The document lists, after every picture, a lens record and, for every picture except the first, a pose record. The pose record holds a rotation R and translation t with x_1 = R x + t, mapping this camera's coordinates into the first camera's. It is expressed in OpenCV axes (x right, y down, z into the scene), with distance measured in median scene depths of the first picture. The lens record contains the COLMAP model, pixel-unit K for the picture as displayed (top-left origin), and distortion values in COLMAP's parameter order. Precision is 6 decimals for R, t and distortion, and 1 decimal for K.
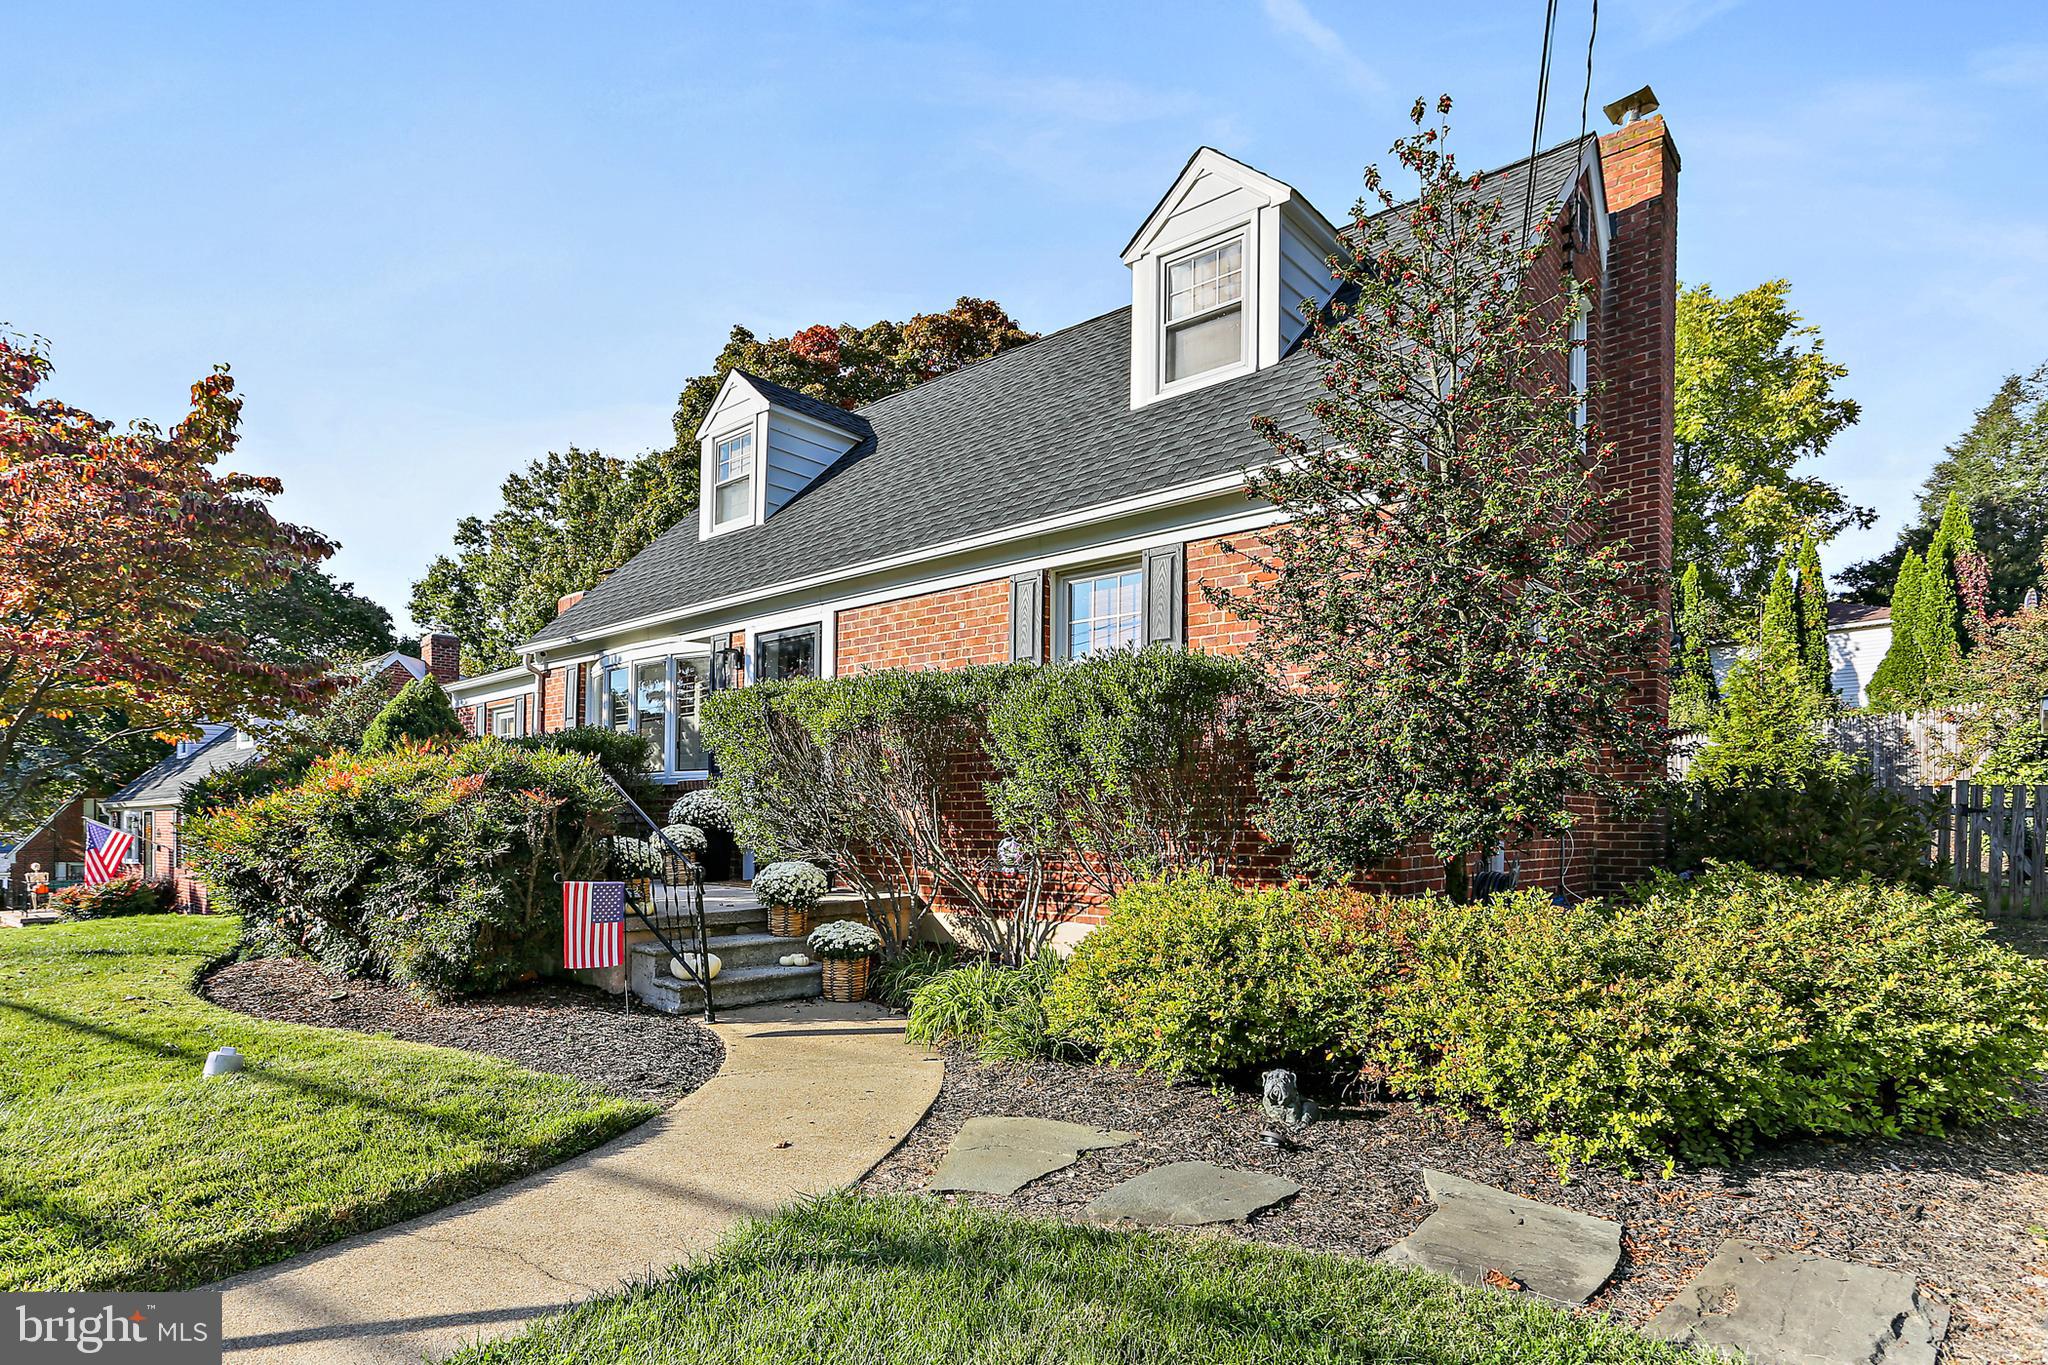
lens RADIAL K [[1040.5, 0, 1020.3], [0, 1040.5, 820.6], [0, 0, 1]] dist [-0.054269, 0.036073]
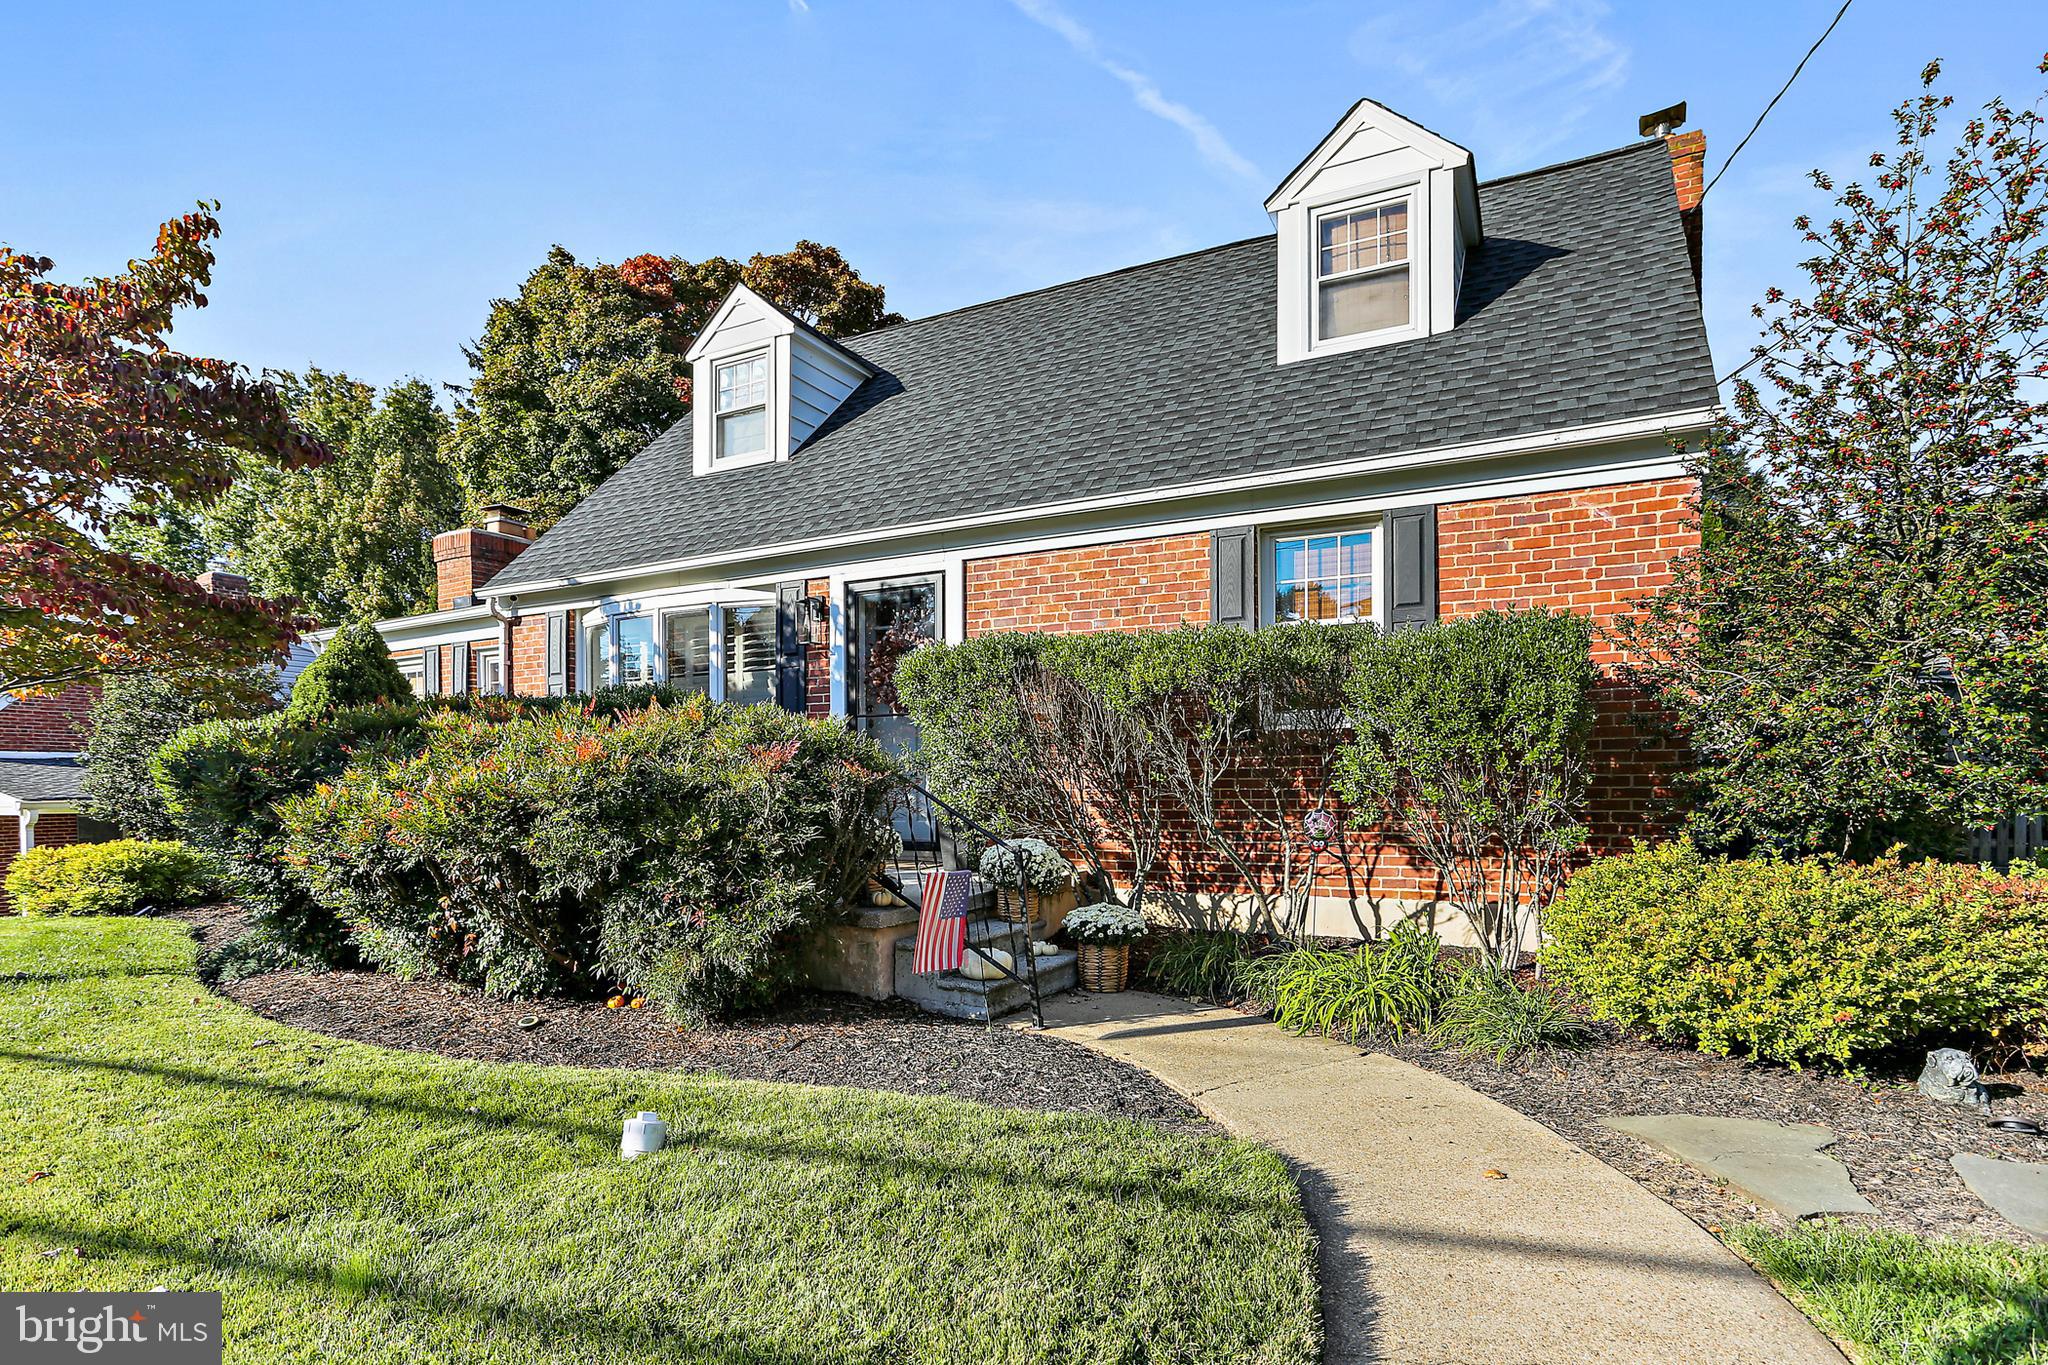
lens RADIAL K [[1022.4, 0, 1000.8], [0, 1022.4, 804.3], [0, 0, 1]] dist [-0.055195, 0.034682]
pose [[0.974707, -0.013456, 0.223081, -0.356507], [0.008646, 0.999709, 0.022524, -0.008088], [-0.223319, -0.020025, 0.974540, 0.121158]]
